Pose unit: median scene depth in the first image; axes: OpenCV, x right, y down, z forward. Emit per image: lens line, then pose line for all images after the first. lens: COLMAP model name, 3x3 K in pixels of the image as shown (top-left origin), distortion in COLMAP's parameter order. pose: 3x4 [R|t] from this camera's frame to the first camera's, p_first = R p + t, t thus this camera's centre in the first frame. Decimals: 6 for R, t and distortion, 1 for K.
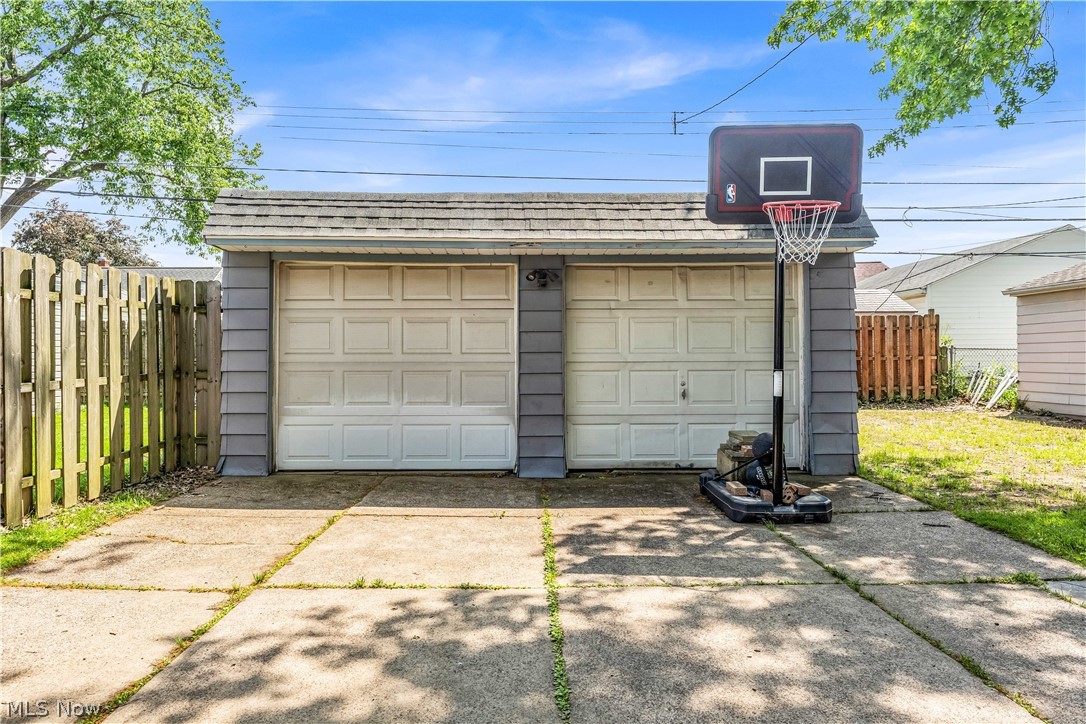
lens RADIAL K [[697.9, 0, 540.8], [0, 697.9, 363.5], [0, 0, 1]] dist [-0.001025, -0.000147]
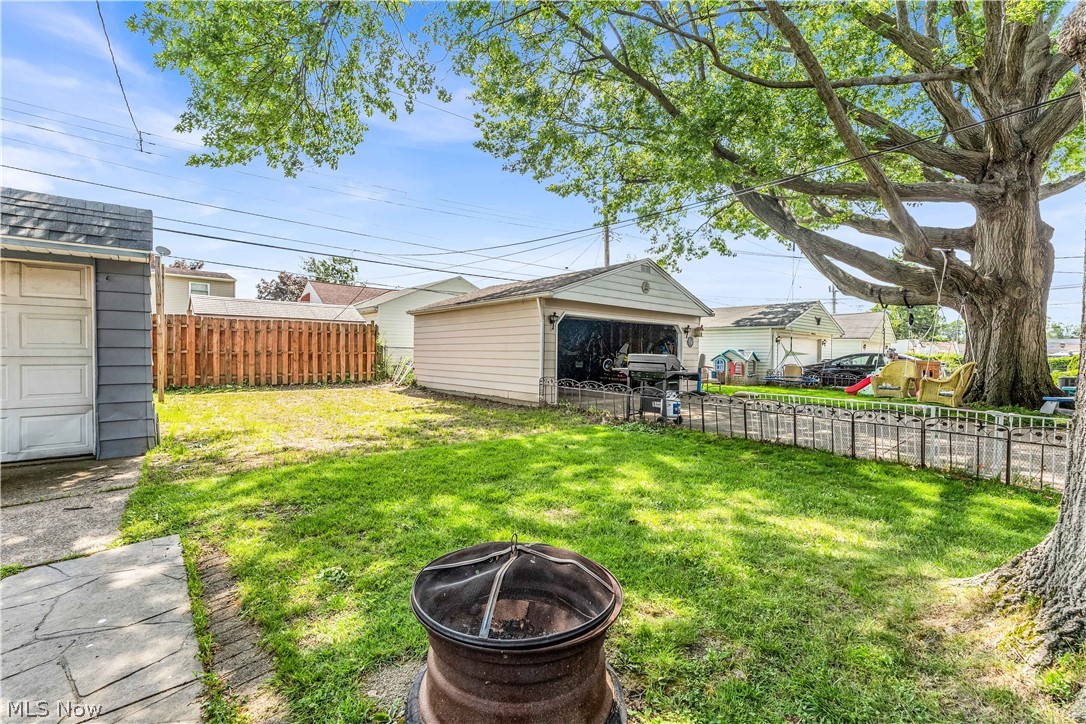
lens RADIAL K [[456.4, 0, 538.5], [0, 456.4, 357.6], [0, 0, 1]] dist [-0.001258, -0.000111]
pose [[0.782309, -0.003482, 0.622881, 0.228226], [0.001069, 0.999990, 0.004249, -0.001855], [-0.622890, -0.002658, 0.782305, 0.003701]]
